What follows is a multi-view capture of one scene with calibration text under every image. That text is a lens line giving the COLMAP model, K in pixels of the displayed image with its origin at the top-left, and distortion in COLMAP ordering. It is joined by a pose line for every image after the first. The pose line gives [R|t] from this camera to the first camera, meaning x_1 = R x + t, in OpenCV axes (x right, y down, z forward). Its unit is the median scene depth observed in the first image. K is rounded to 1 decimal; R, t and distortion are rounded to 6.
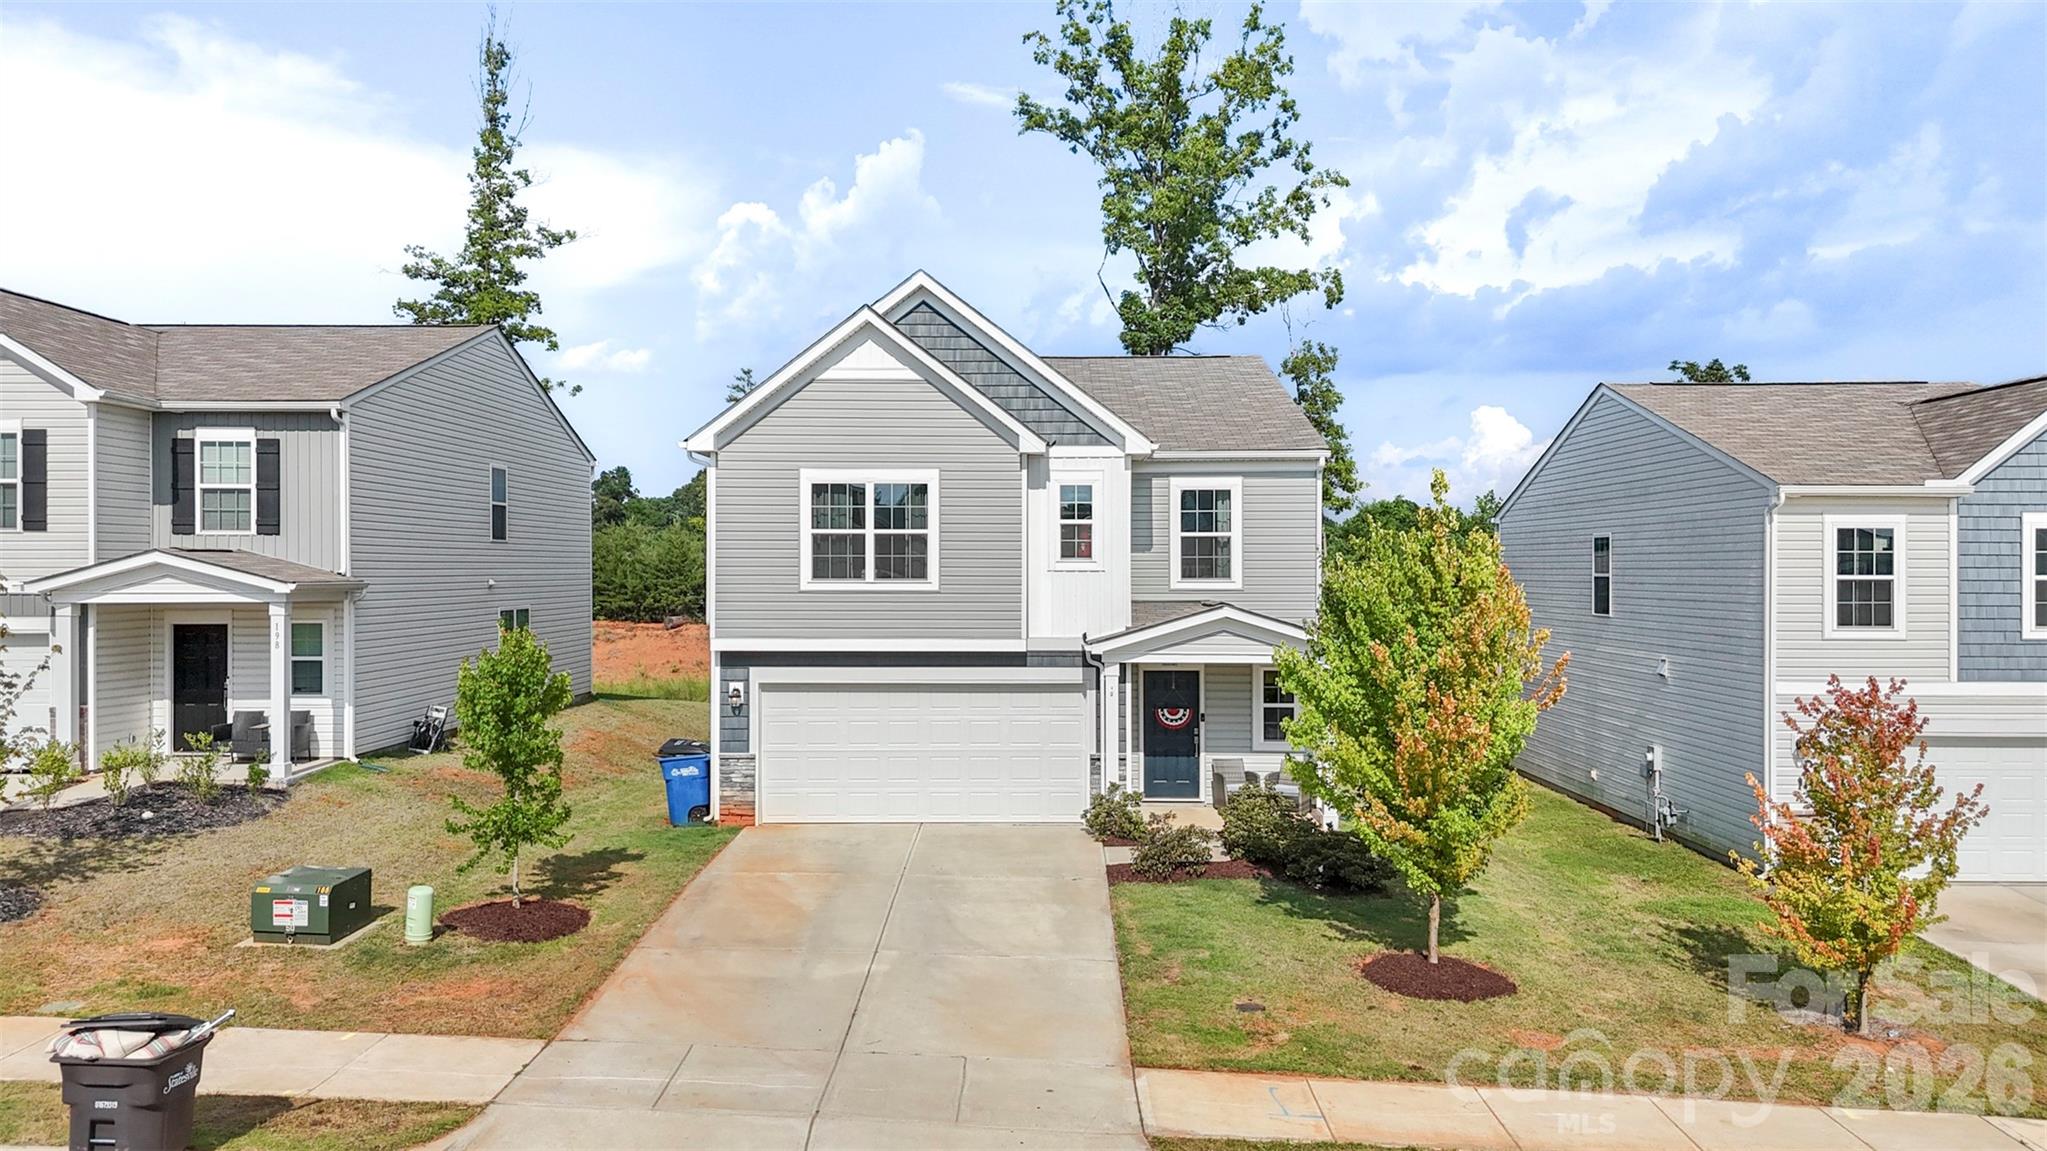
lens RADIAL K [[1541.7, 0, 1031.2], [0, 1541.7, 561.5], [0, 0, 1]] dist [0.020683, -0.018276]
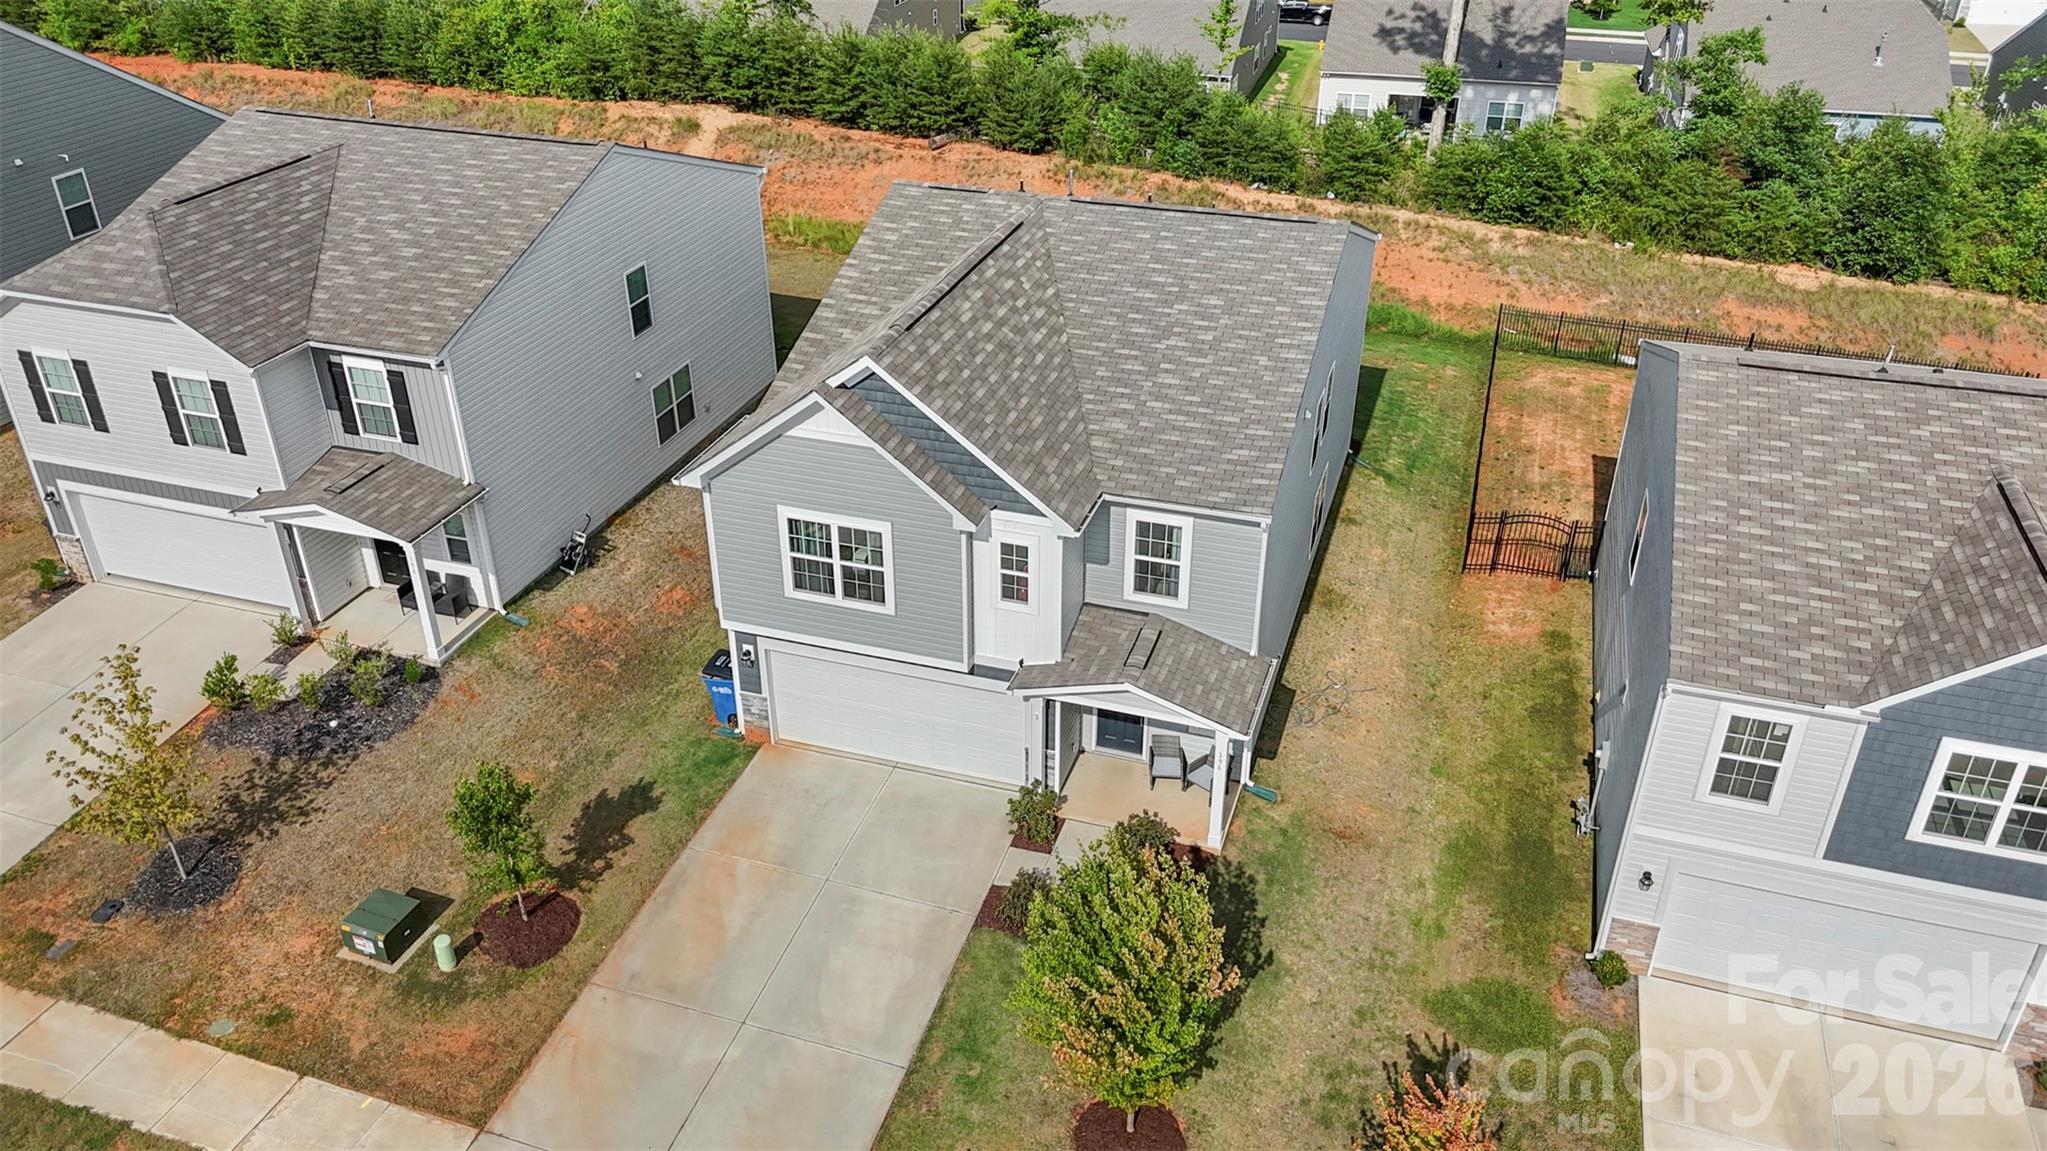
lens RADIAL K [[1541.7, 0, 1016.4], [0, 1541.7, 575.0], [0, 0, 1]] dist [0.020683, -0.018276]
pose [[0.955655, 0.147441, -0.254922, 0.311817], [-0.001035, 0.867316, 0.497758, -0.573175], [0.294488, -0.475421, 0.829007, 0.083678]]
